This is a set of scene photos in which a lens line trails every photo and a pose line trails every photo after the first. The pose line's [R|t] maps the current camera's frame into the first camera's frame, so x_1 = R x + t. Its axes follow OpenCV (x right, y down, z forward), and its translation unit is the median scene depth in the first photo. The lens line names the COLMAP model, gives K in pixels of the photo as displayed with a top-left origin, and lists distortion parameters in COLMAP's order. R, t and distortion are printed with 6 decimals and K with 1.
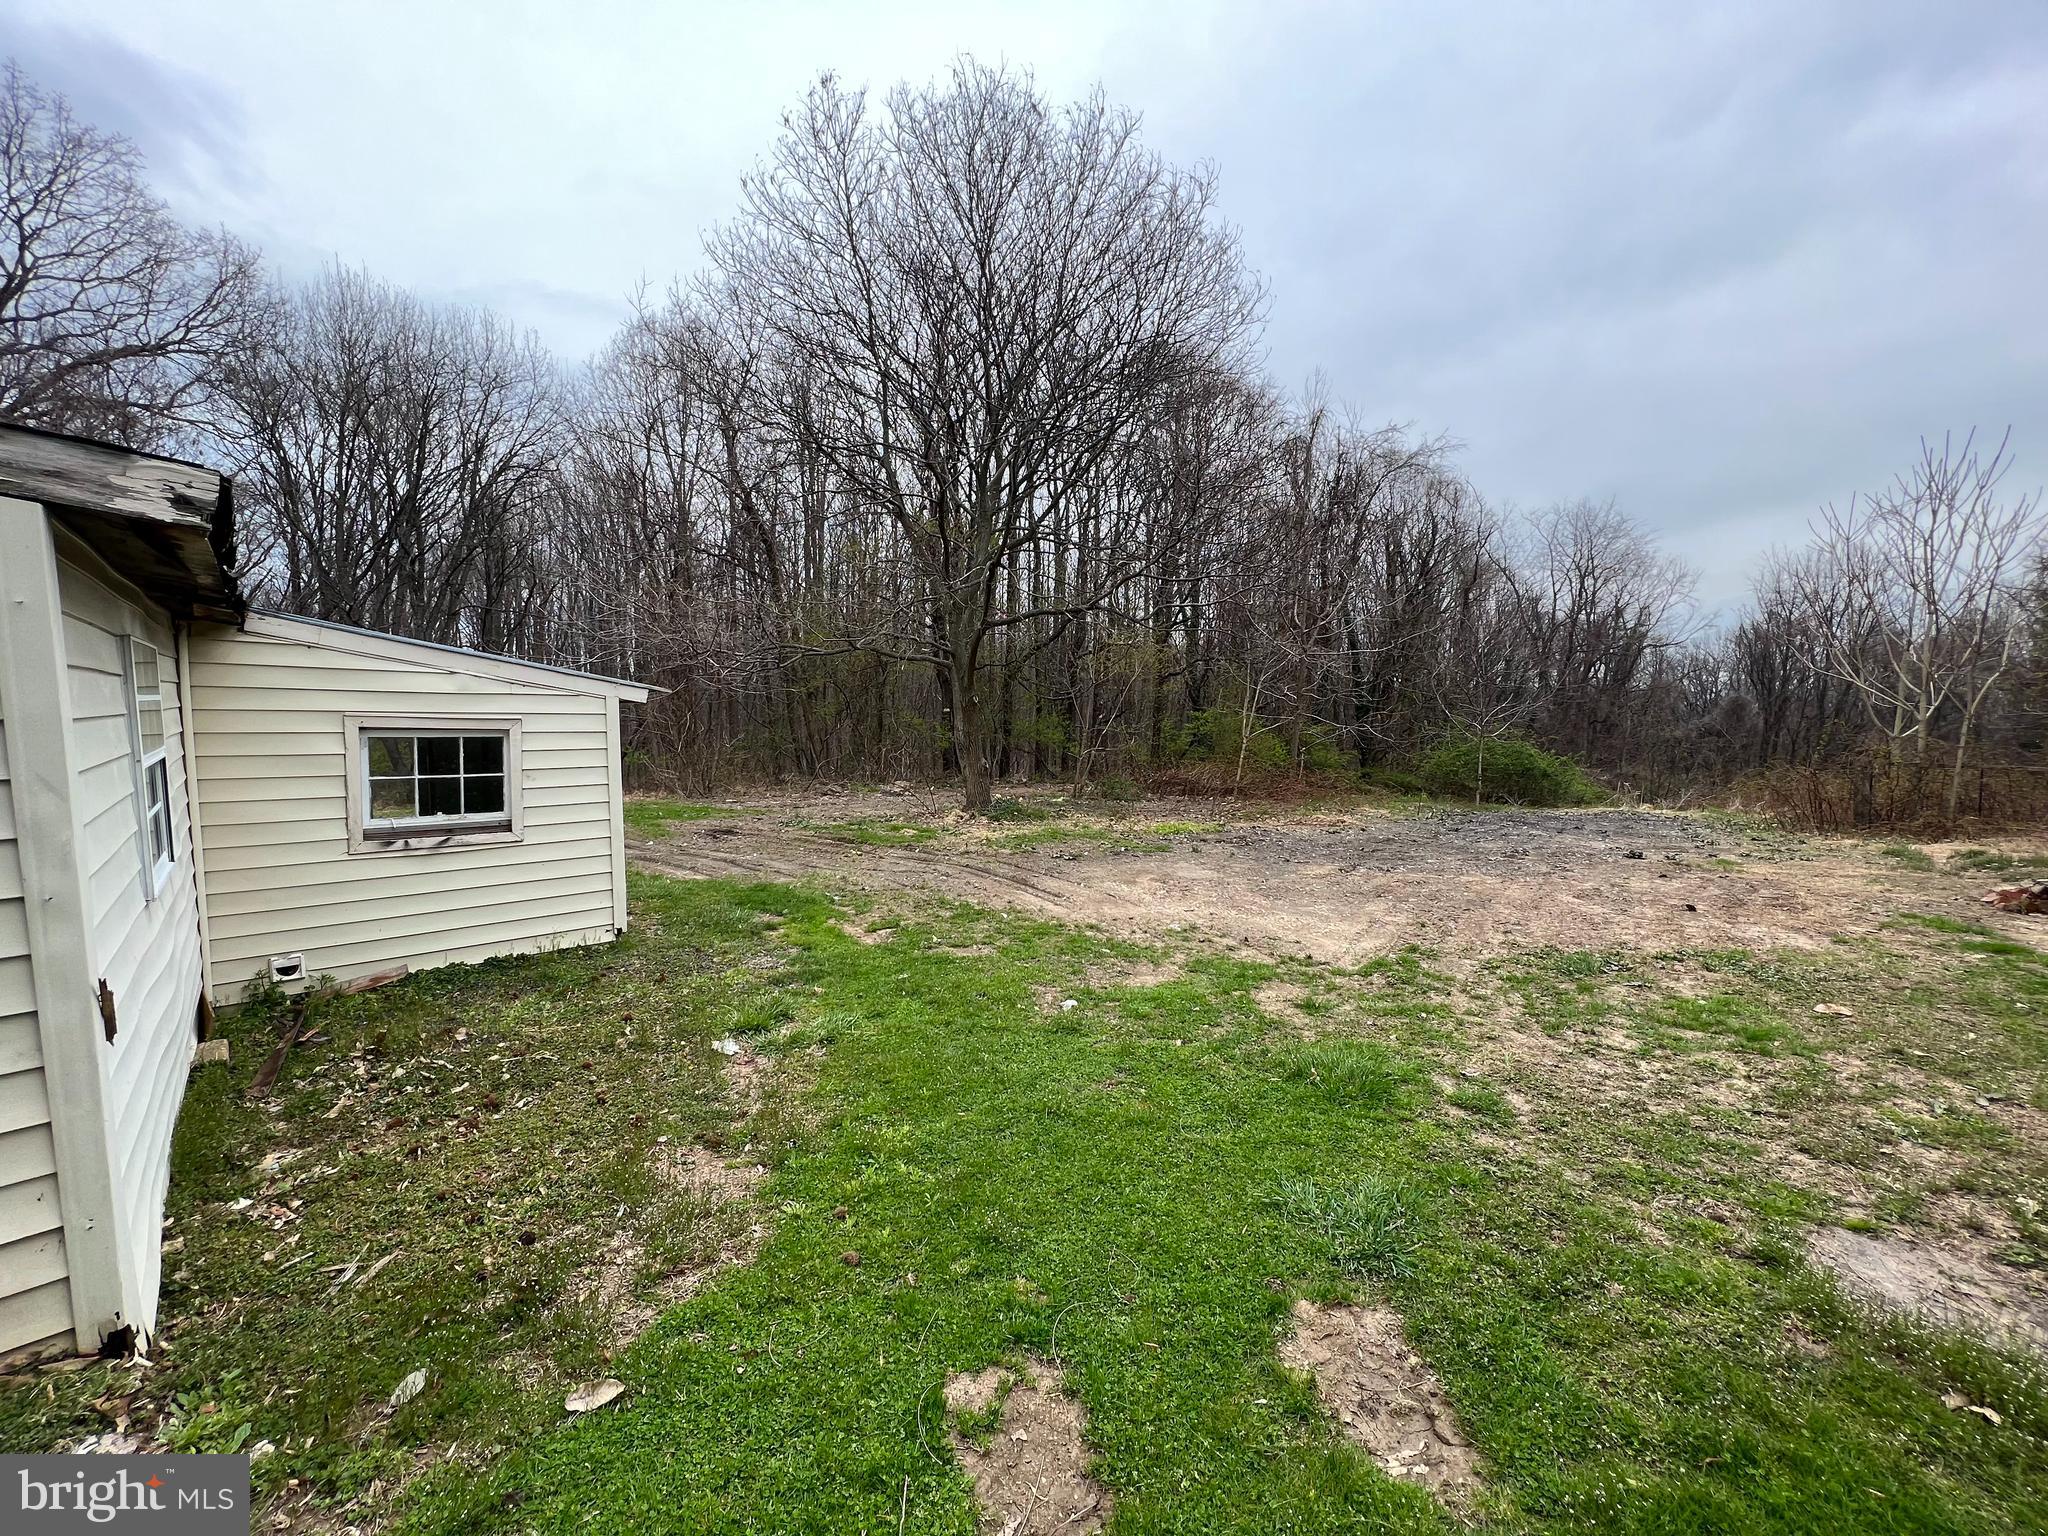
lens RADIAL K [[816.2, 0, 1018.8], [0, 816.2, 762.0], [0, 0, 1]] dist [0.000561, -0.000294]
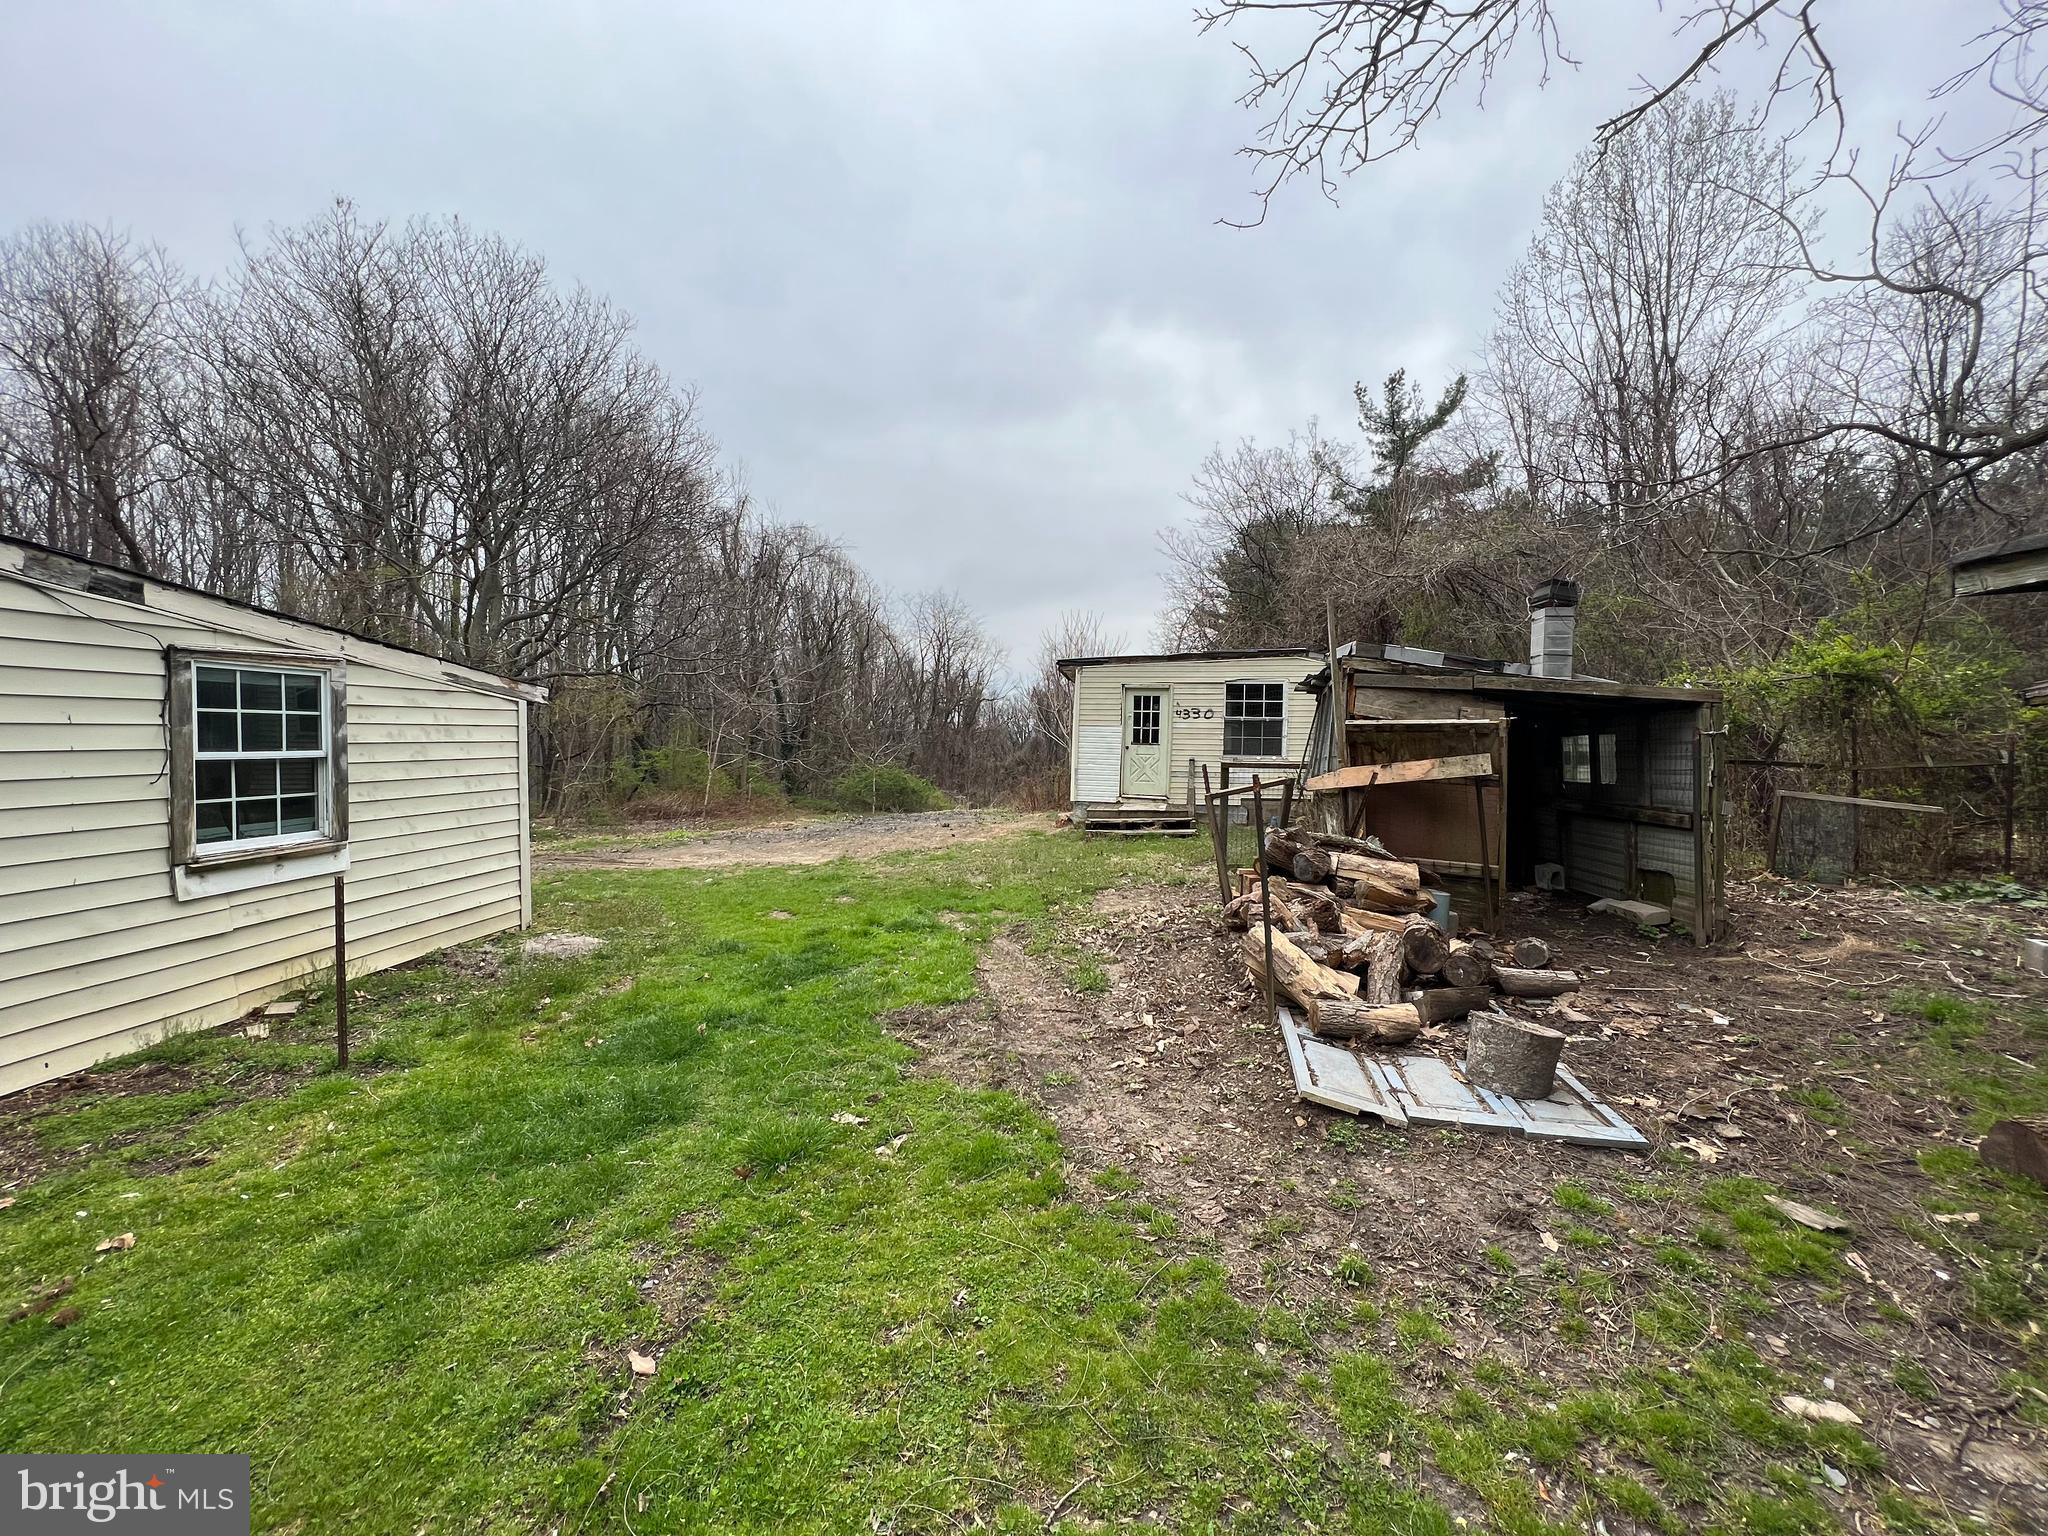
lens RADIAL K [[816.2, 0, 1017.6], [0, 816.2, 761.8], [0, 0, 1]] dist [0.000561, -0.000294]
pose [[0.775191, -0.015712, 0.631531, -0.170291], [0.044533, 0.998563, -0.029820, 0.017527], [-0.630155, 0.051240, 0.774777, -0.320114]]
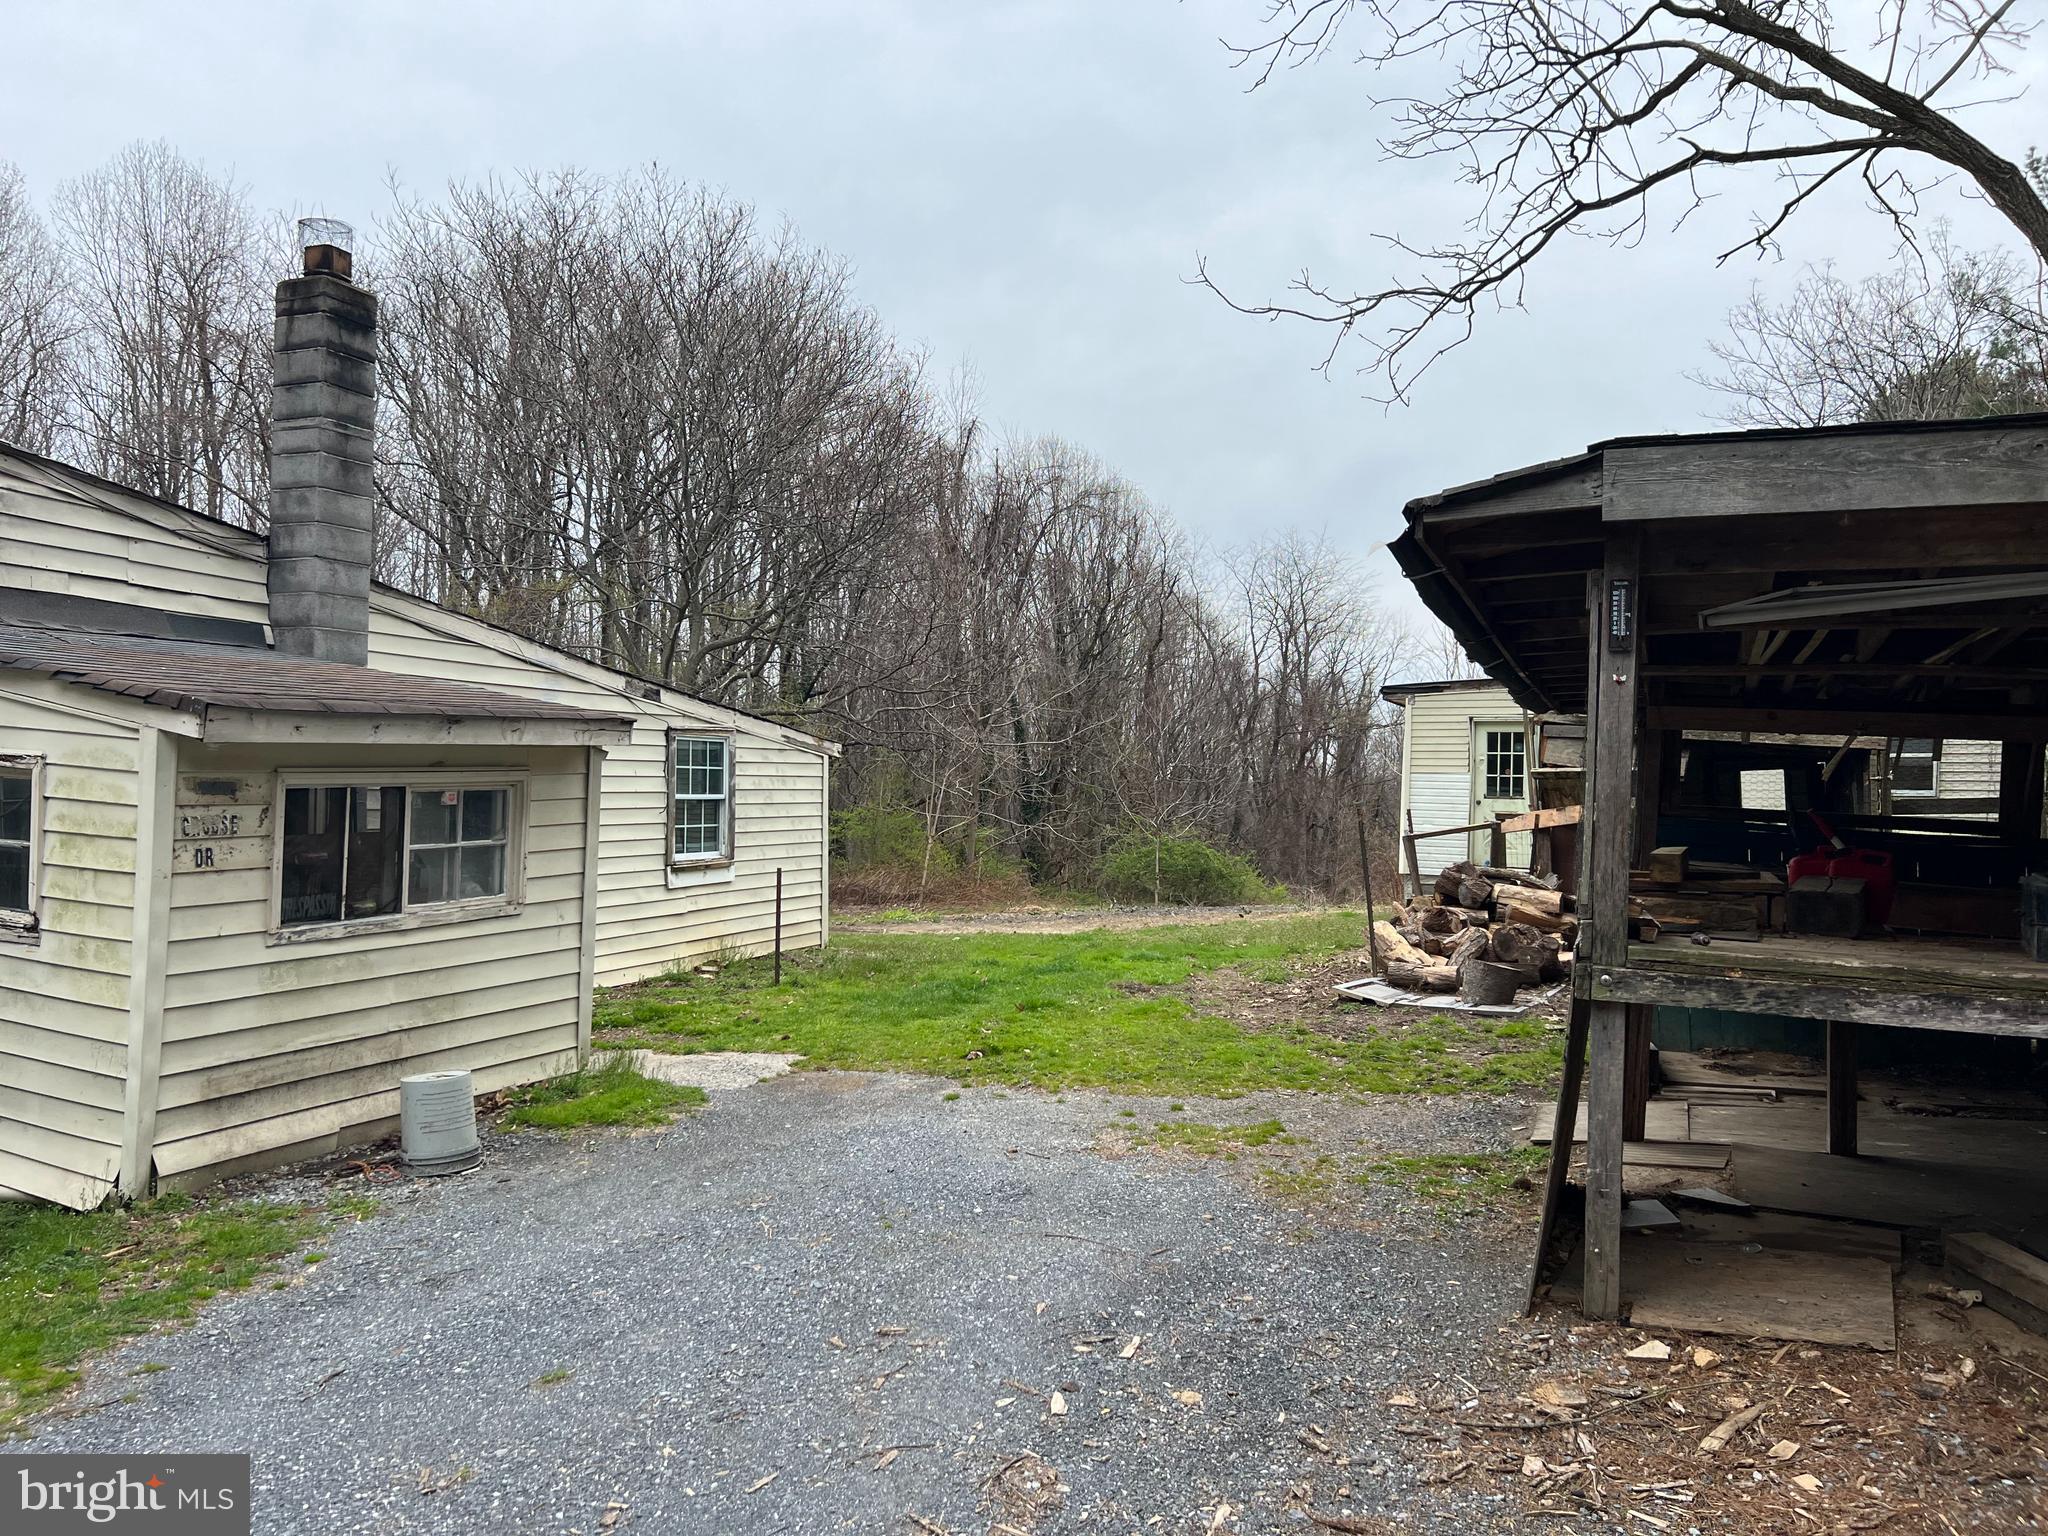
lens RADIAL K [[1528.5, 0, 989.6], [0, 1528.5, 783.2], [0, 0, 1]] dist [0.043627, -0.063353]
pose [[0.927513, 0.005758, 0.373747, -0.329470], [0.025234, 0.996636, -0.077977, 0.049152], [-0.372939, 0.081756, 0.924247, -0.672898]]
